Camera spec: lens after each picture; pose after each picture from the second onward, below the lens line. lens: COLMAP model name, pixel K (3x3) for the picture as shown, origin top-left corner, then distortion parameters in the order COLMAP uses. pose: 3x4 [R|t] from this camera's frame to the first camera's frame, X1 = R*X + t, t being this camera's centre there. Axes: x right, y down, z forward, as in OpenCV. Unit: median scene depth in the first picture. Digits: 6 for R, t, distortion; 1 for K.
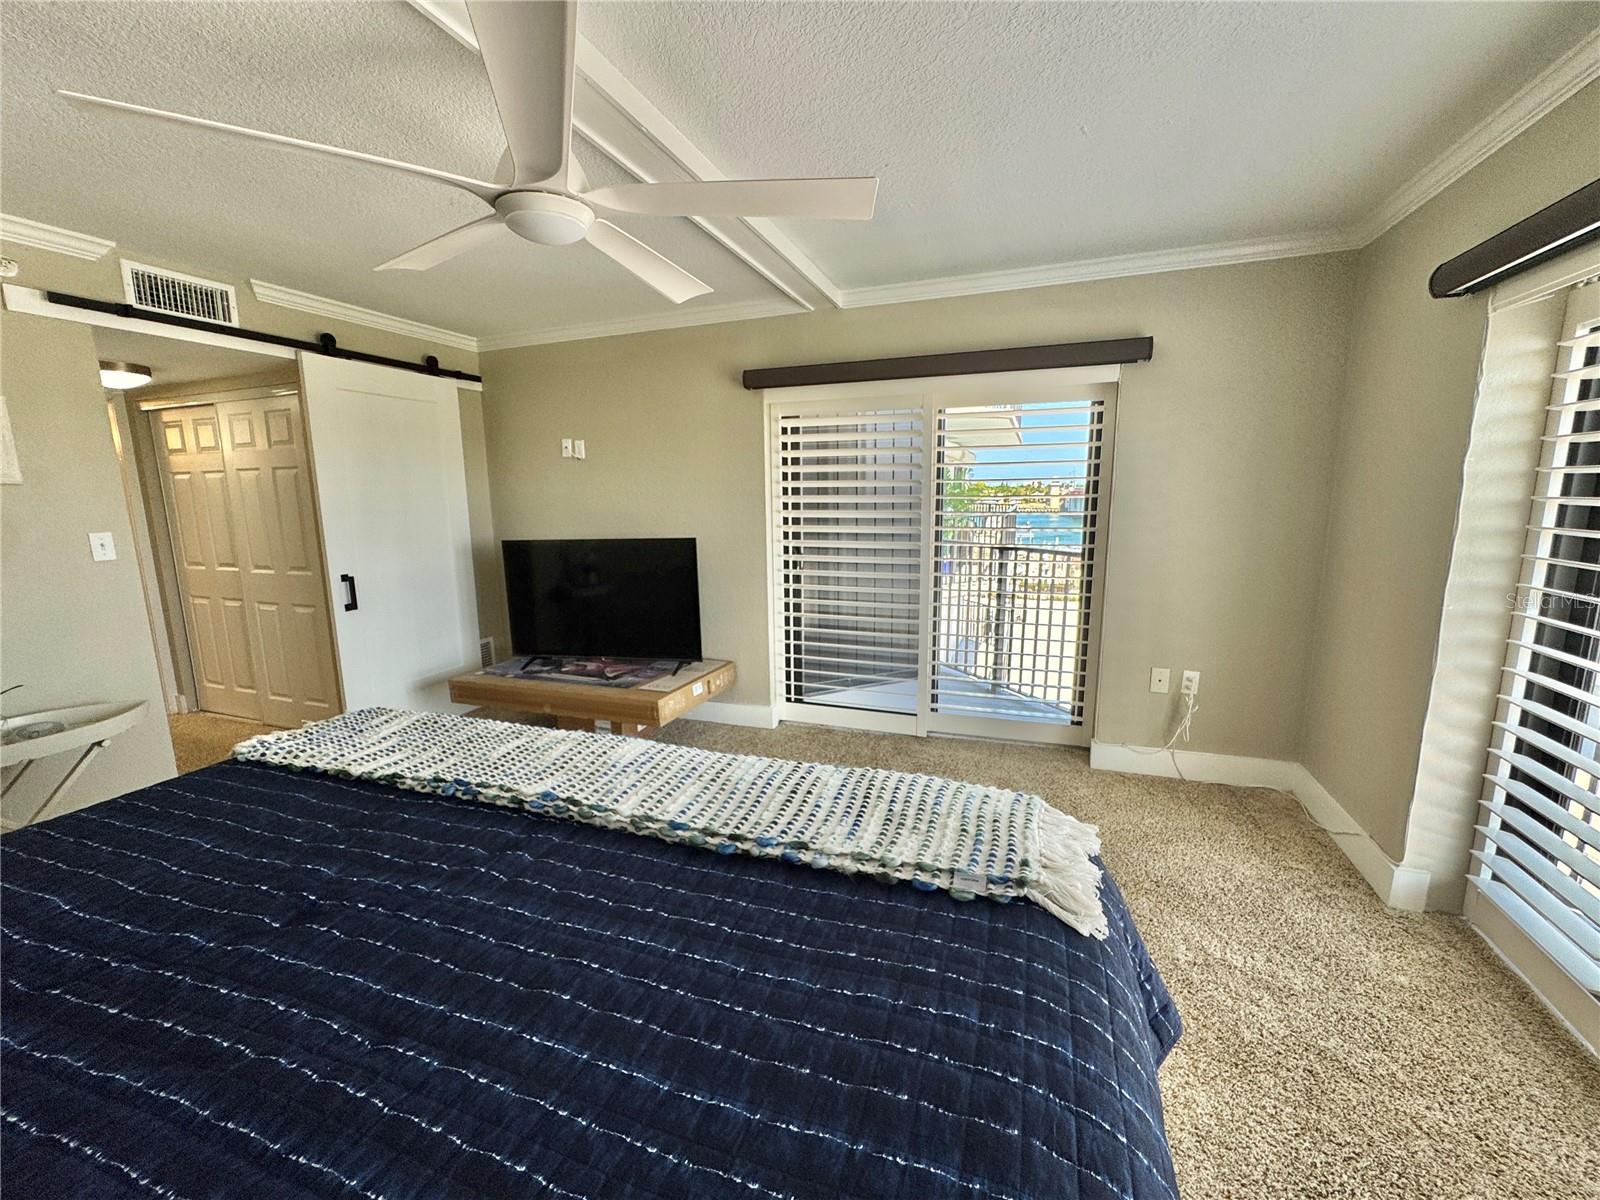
lens RADIAL K [[641.3, 0, 804.6], [0, 641.3, 598.9], [0, 0, 1]] dist [-0.005250, 0.001262]
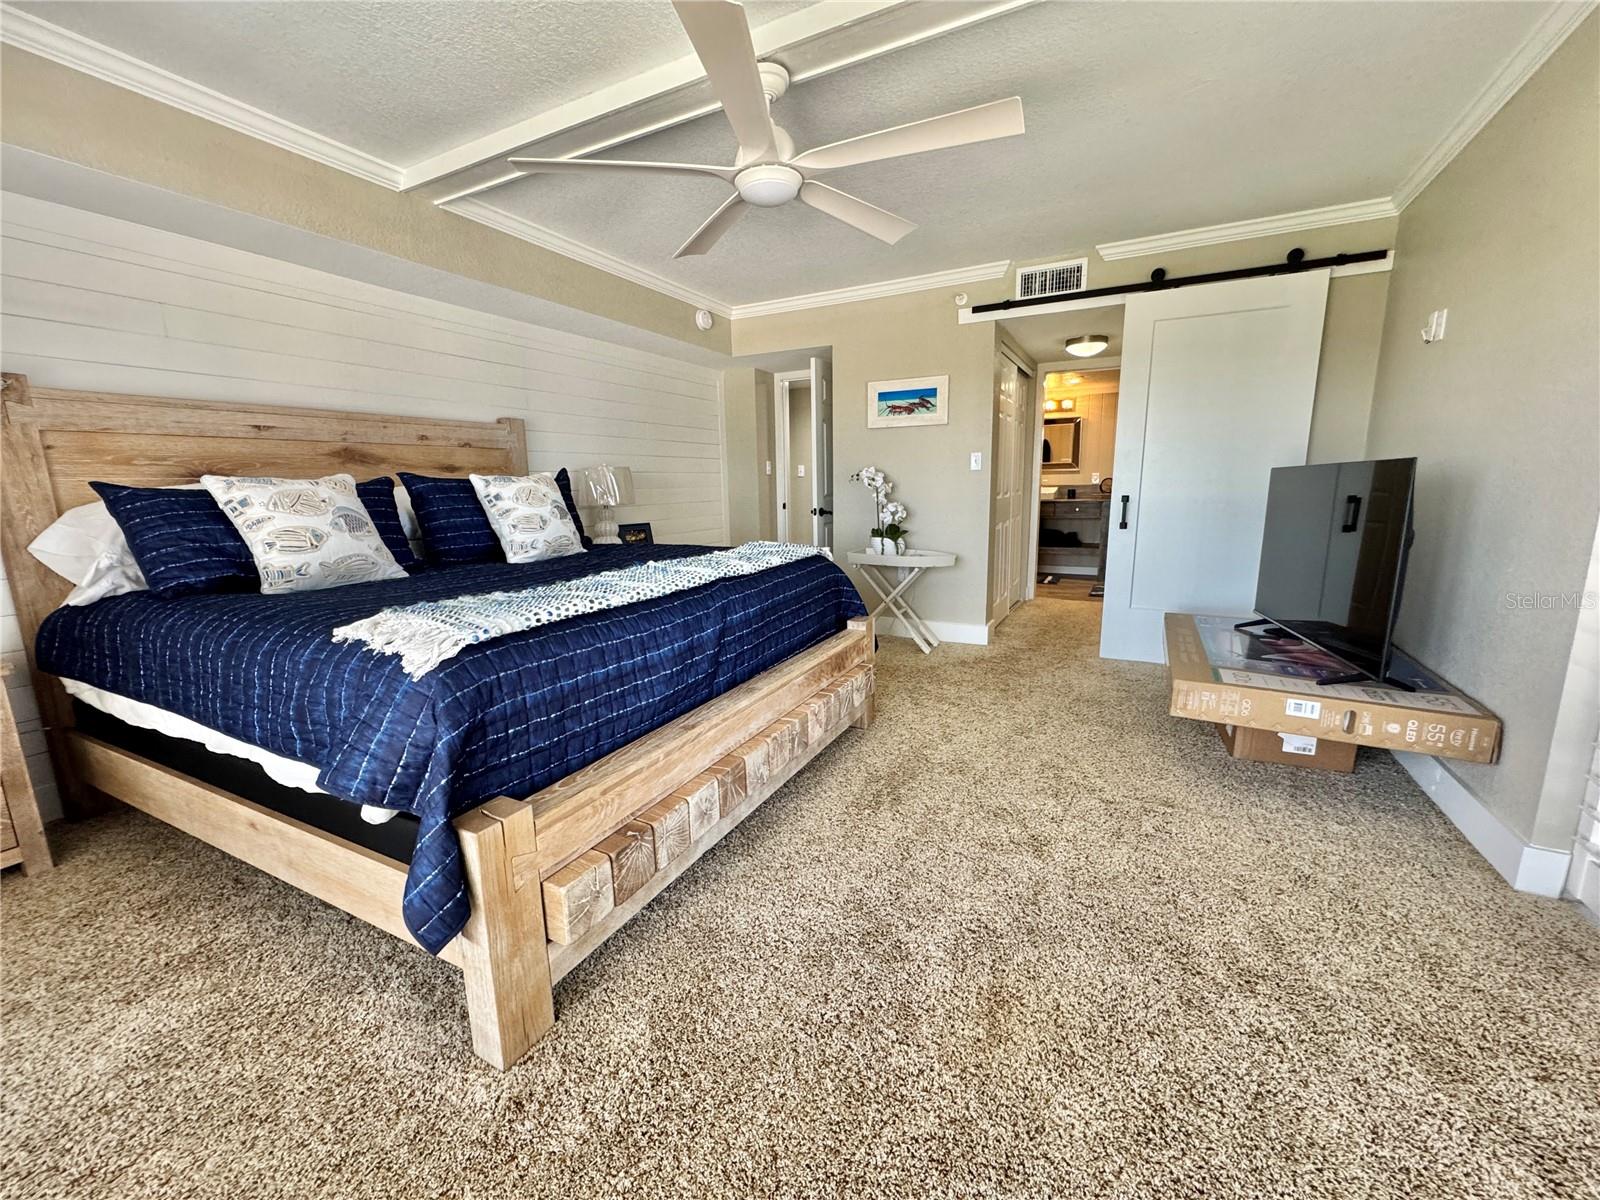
lens RADIAL K [[641.3, 0, 806.0], [0, 641.3, 600.9], [0, 0, 1]] dist [-0.005250, 0.001262]
pose [[-0.136091, 0.194538, -0.971408, 0.508184], [-0.147133, 0.965688, 0.214005, -0.018289], [0.979710, 0.172051, -0.102798, 0.644874]]
